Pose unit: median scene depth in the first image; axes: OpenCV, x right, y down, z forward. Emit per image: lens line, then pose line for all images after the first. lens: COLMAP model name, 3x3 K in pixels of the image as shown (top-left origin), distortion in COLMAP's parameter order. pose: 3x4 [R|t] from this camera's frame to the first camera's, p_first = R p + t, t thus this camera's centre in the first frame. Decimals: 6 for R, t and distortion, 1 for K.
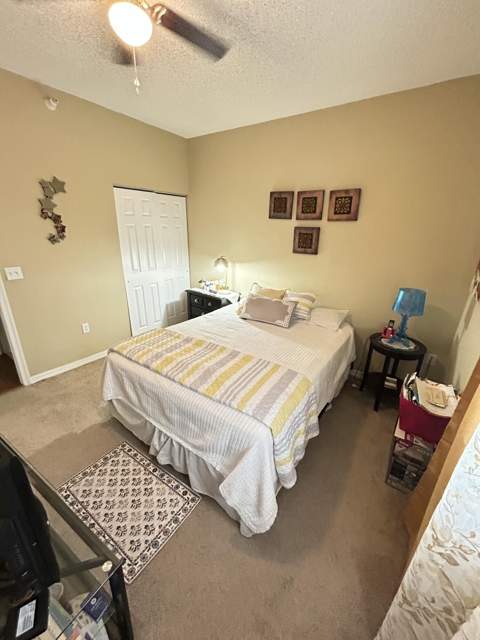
lens RADIAL K [[258.7, 0, 242.1], [0, 258.7, 321.1], [0, 0, 1]] dist [-0.000896, 0.000240]
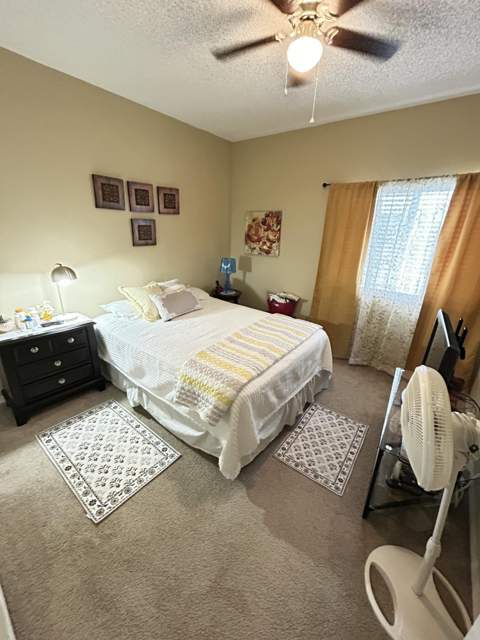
lens RADIAL K [[258.7, 0, 243.2], [0, 258.7, 320.9], [0, 0, 1]] dist [-0.000896, 0.000240]
pose [[0.047945, -0.375047, 0.925765, -0.889277], [0.310921, 0.886388, 0.342992, -0.258276], [-0.949226, 0.271395, 0.159108, 0.630954]]
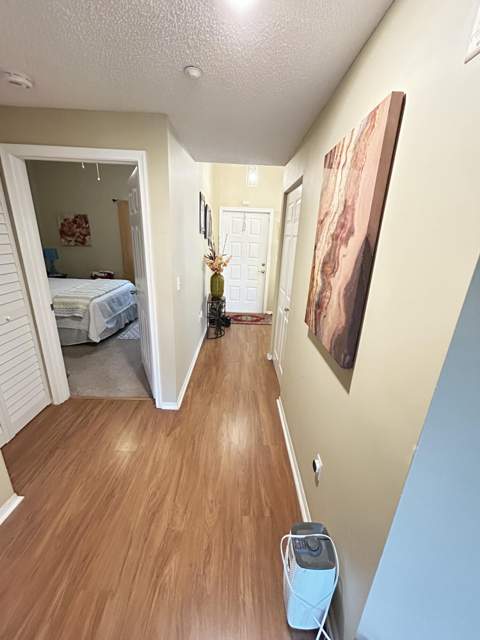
lens RADIAL K [[258.7, 0, 239.6], [0, 258.7, 321.6], [0, 0, 1]] dist [-0.000896, 0.000240]
pose [[-0.579570, -0.313778, 0.752092, -1.861643], [0.221391, 0.827564, 0.515872, -0.326667], [-0.784274, 0.465490, -0.410163, 0.782930]]
